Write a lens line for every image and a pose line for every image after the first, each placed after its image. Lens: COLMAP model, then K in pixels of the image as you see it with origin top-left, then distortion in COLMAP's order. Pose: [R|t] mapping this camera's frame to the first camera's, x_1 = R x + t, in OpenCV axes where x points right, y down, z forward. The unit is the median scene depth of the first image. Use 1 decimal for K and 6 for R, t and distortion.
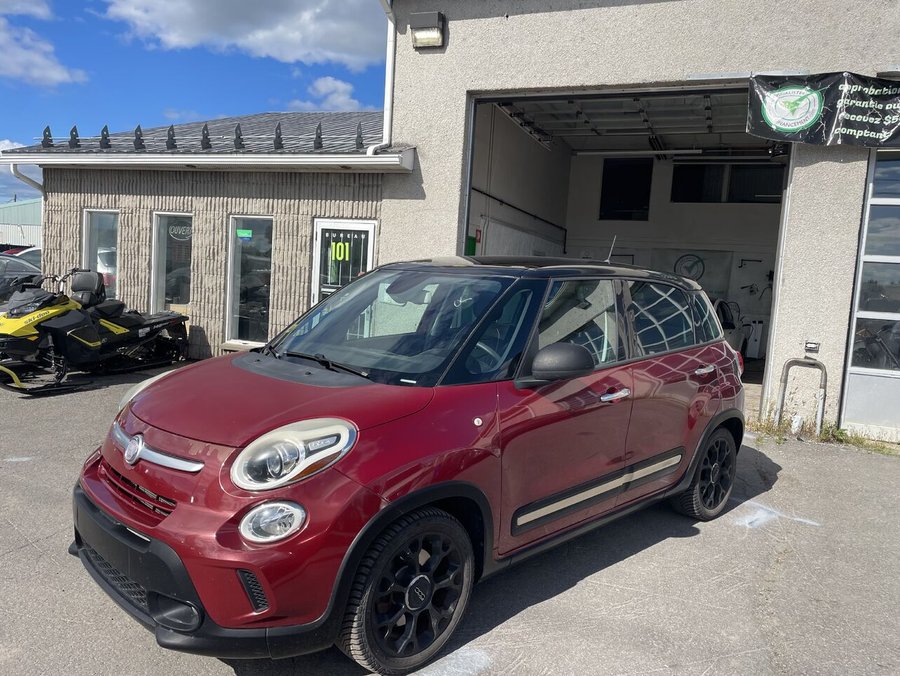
lens RADIAL K [[679.9, 0, 457.4], [0, 679.9, 343.4], [0, 0, 1]] dist [0.085760, -0.112140]
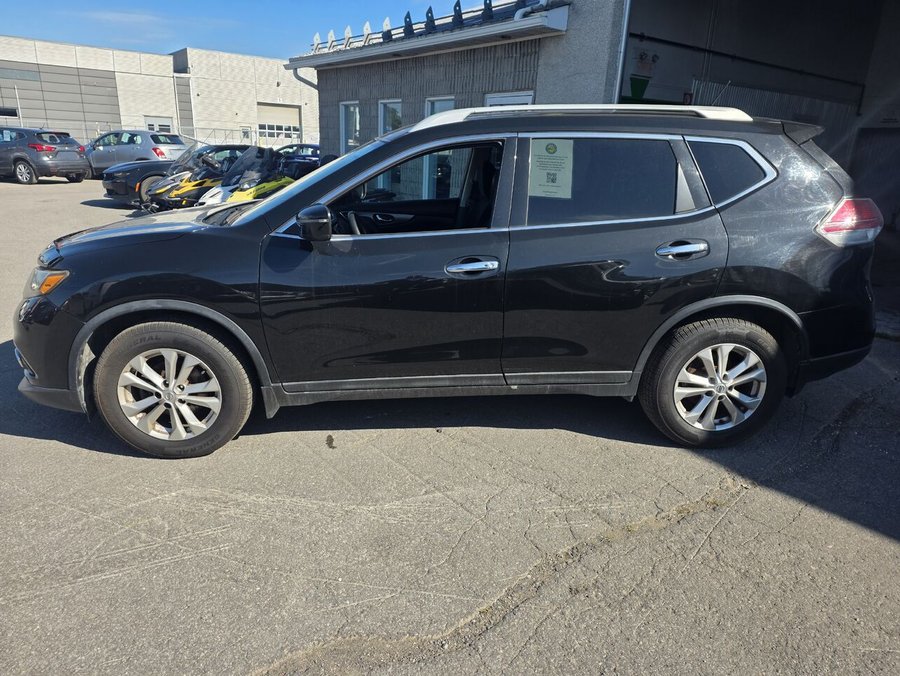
lens RADIAL K [[596.9, 0, 442.0], [0, 596.9, 339.4], [0, 0, 1]] dist [0.030915, -0.008737]
pose [[0.858403, 0.124693, -0.497589, 0.245491], [-0.026148, 0.979382, 0.200320, 0.000182], [0.512308, -0.158944, 0.843965, 0.146662]]
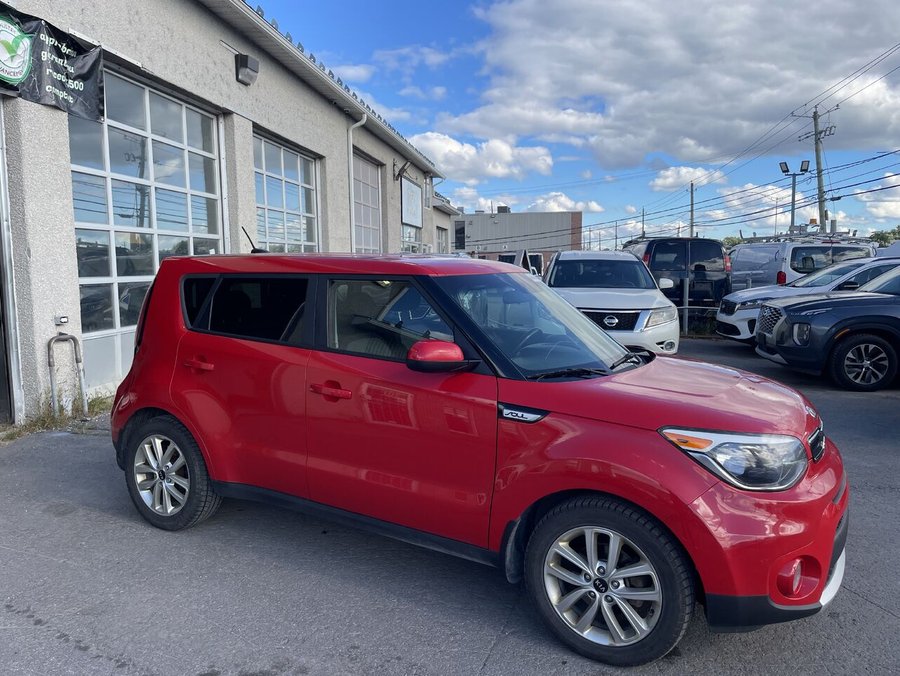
lens RADIAL K [[679.9, 0, 449.3], [0, 679.9, 335.7], [0, 0, 1]] dist [0.085760, -0.112140]
pose [[-0.232250, -0.163422, 0.958829, -0.395509], [0.077345, 0.979560, 0.185690, -0.086332], [-0.969576, 0.117287, -0.214863, 0.563939]]
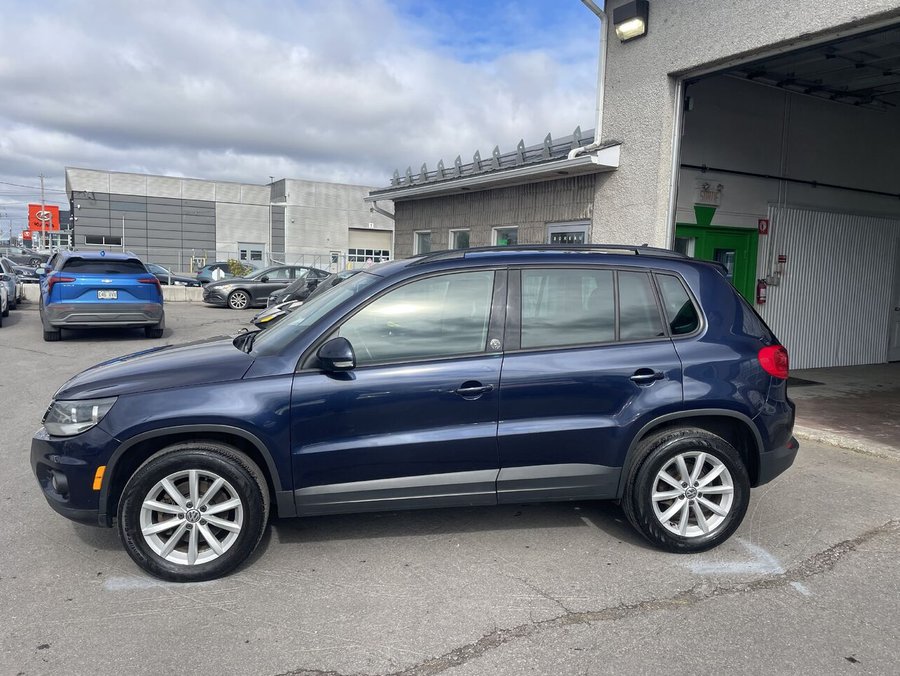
lens RADIAL K [[679.9, 0, 446.6], [0, 679.9, 334.5], [0, 0, 1]] dist [0.085760, -0.112140]
pose [[0.776273, 0.024459, -0.629922, 0.356824], [-0.039742, 0.999158, -0.010179, 0.004915], [0.629143, 0.032936, 0.776592, 0.093354]]
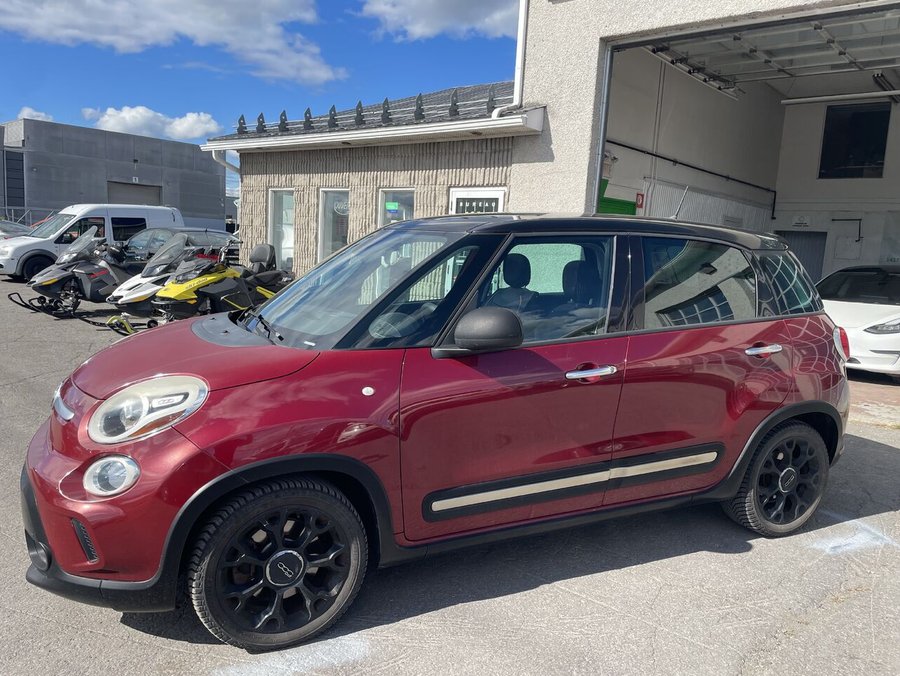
lens RADIAL K [[679.9, 0, 451.3], [0, 679.9, 340.6], [0, 0, 1]] dist [0.085760, -0.112140]
pose [[0.941948, 0.036005, -0.333824, 0.138720], [-0.025735, 0.999051, 0.035137, 0.004603], [0.334772, -0.024506, 0.941980, 0.061481]]
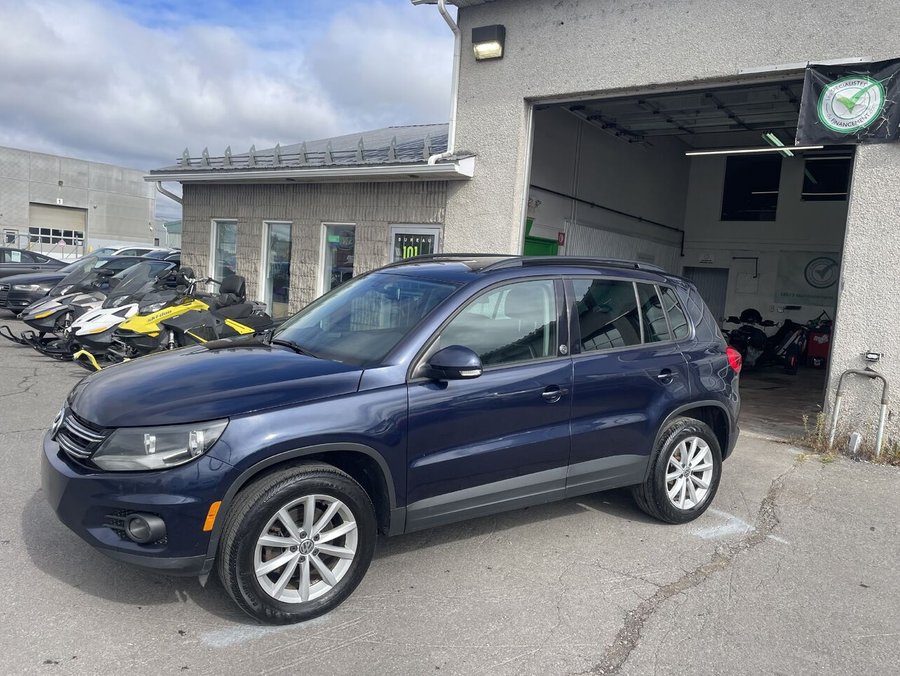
lens RADIAL K [[679.9, 0, 451.9], [0, 679.9, 333.6], [0, 0, 1]] dist [0.085760, -0.112140]
pose [[0.970034, 0.025447, -0.241635, 0.157271], [-0.030496, 0.999387, -0.017178, 0.004781], [0.241049, 0.024032, 0.970215, -0.013080]]
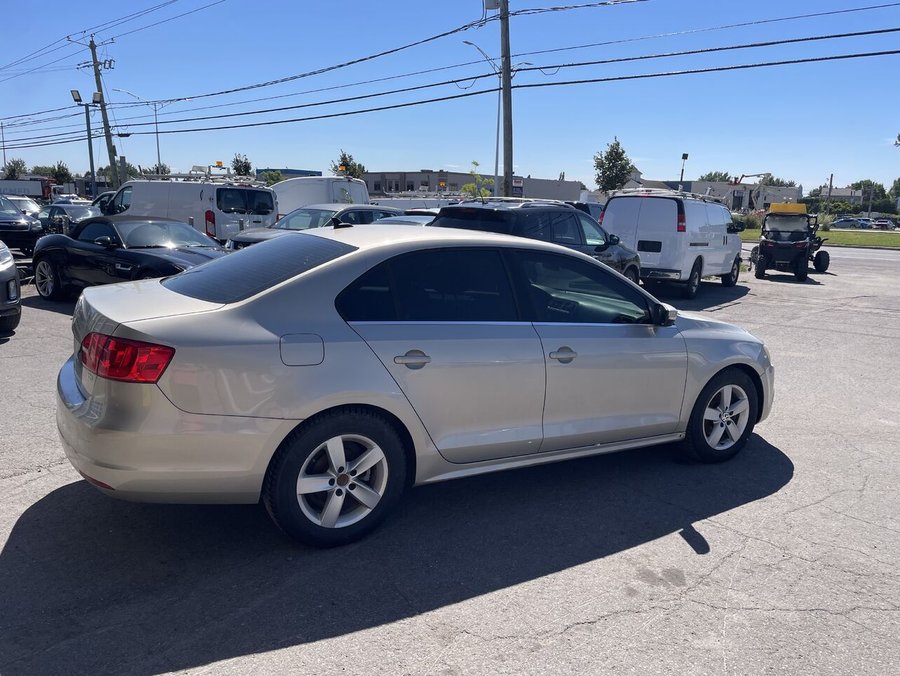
lens RADIAL K [[679.9, 0, 455.6], [0, 679.9, 349.2], [0, 0, 1]] dist [0.085760, -0.112140]
pose [[-0.952060, -0.146794, 0.268389, -0.093478], [-0.061148, 0.950959, 0.303213, -0.102025], [-0.299737, 0.272265, -0.914346, 0.923538]]
